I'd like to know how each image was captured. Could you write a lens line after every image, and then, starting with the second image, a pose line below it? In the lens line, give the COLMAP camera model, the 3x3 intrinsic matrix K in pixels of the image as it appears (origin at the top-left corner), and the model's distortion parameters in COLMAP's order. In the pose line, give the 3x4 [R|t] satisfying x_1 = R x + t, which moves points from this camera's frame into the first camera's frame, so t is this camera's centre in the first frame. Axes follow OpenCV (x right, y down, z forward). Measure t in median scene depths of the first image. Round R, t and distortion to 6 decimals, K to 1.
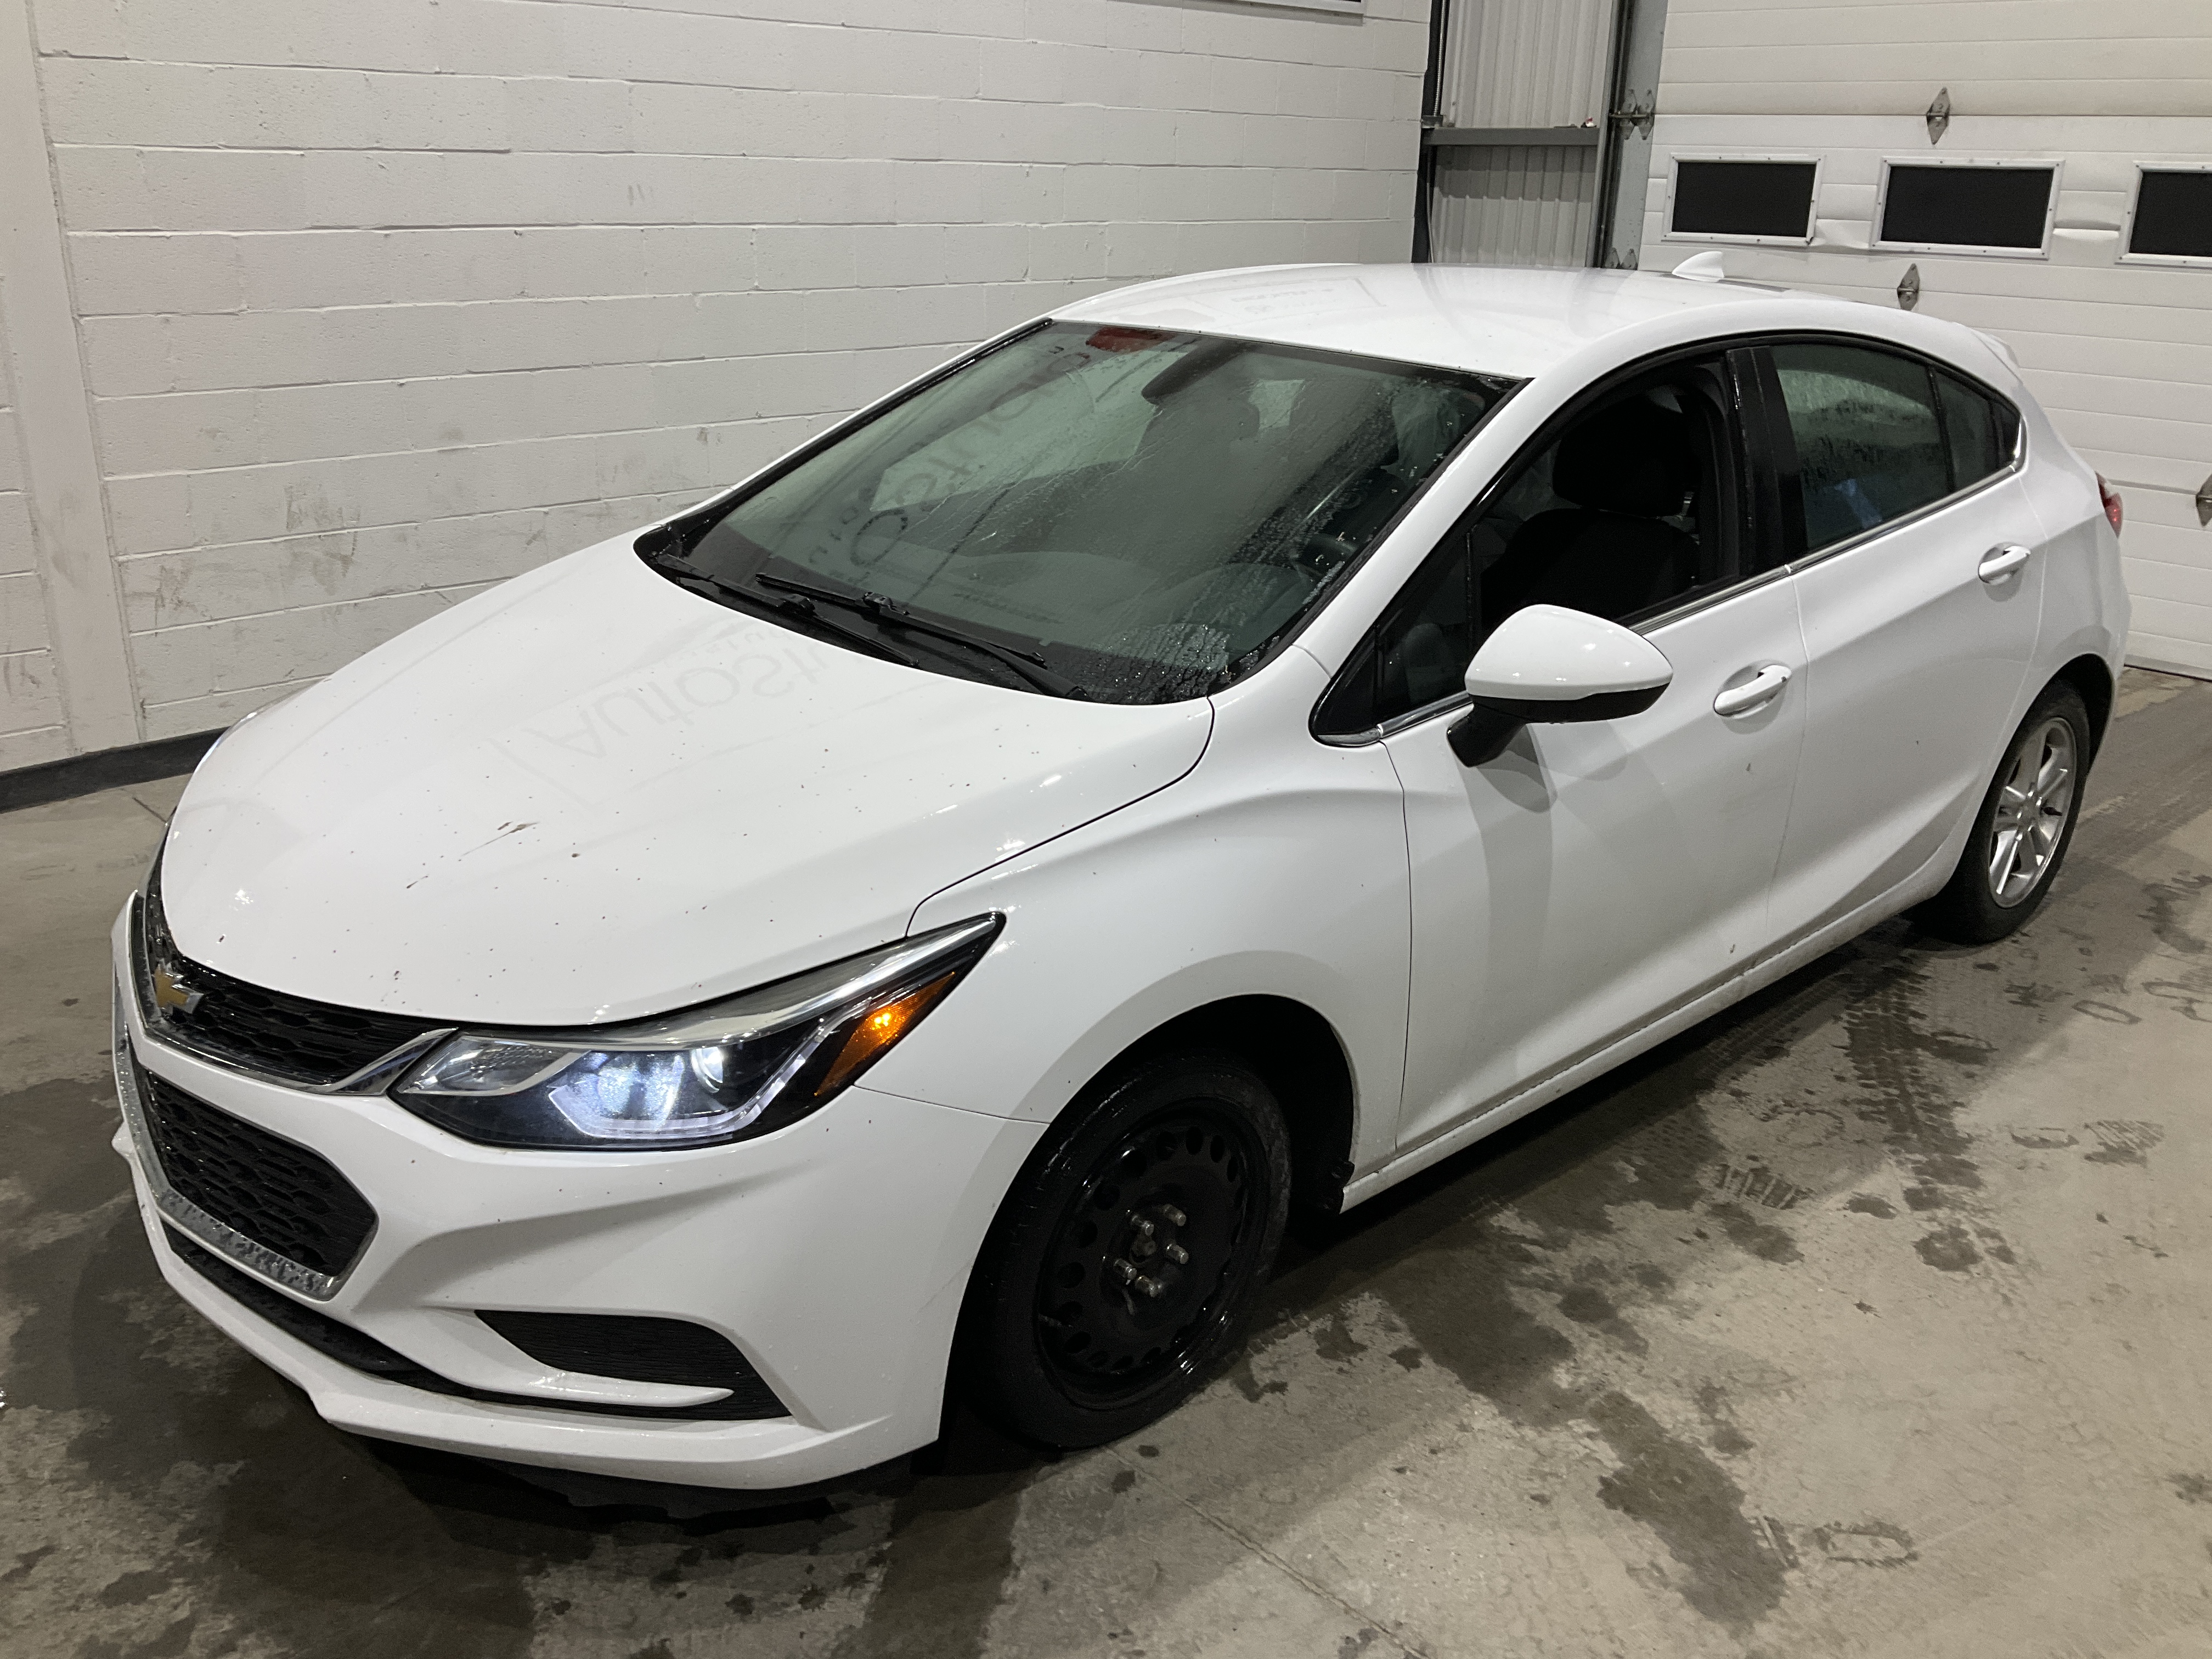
lens RADIAL K [[1843.8, 0, 1106.0], [0, 1843.8, 829.5], [0, 0, 1]] dist [0.043775, -0.131312]
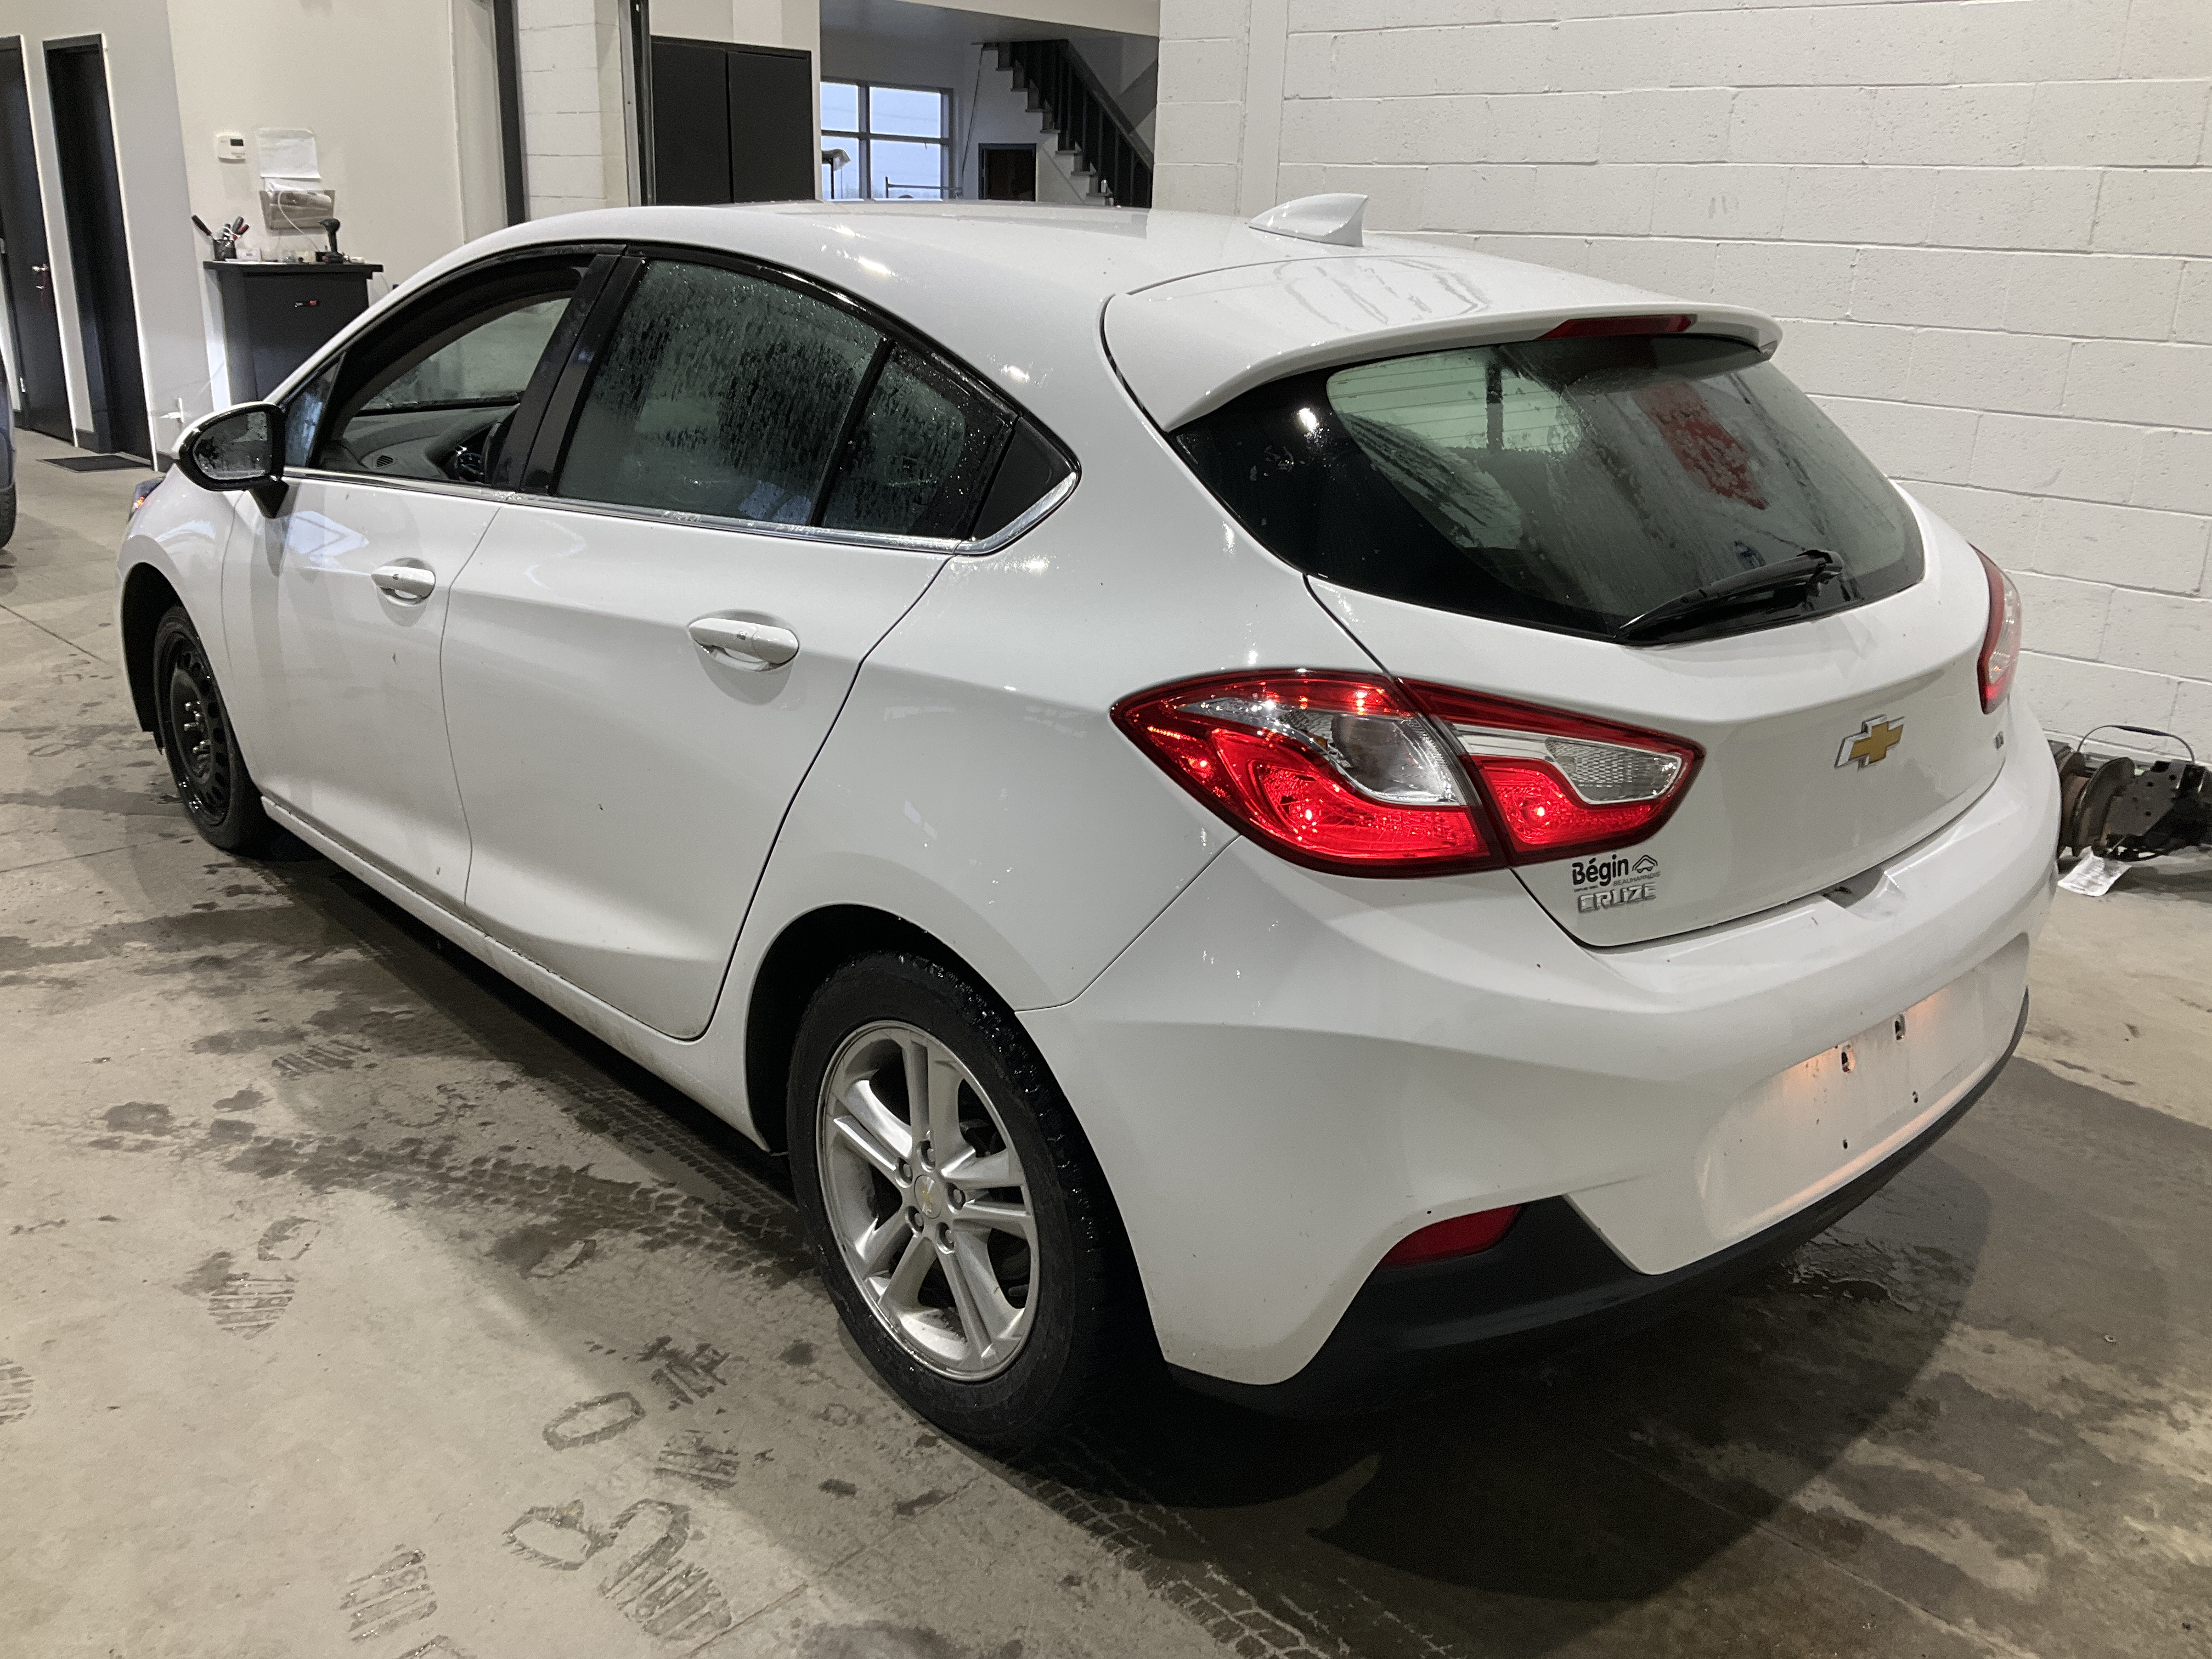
lens RADIAL K [[1843.8, 0, 1106.0], [0, 1843.8, 829.5], [0, 0, 1]] dist [0.043775, -0.131312]
pose [[-0.007772, 0.290310, -0.956901, 1.266183], [-0.364786, 0.890162, 0.273025, -0.347782], [0.931059, 0.351186, 0.098983, 1.240588]]
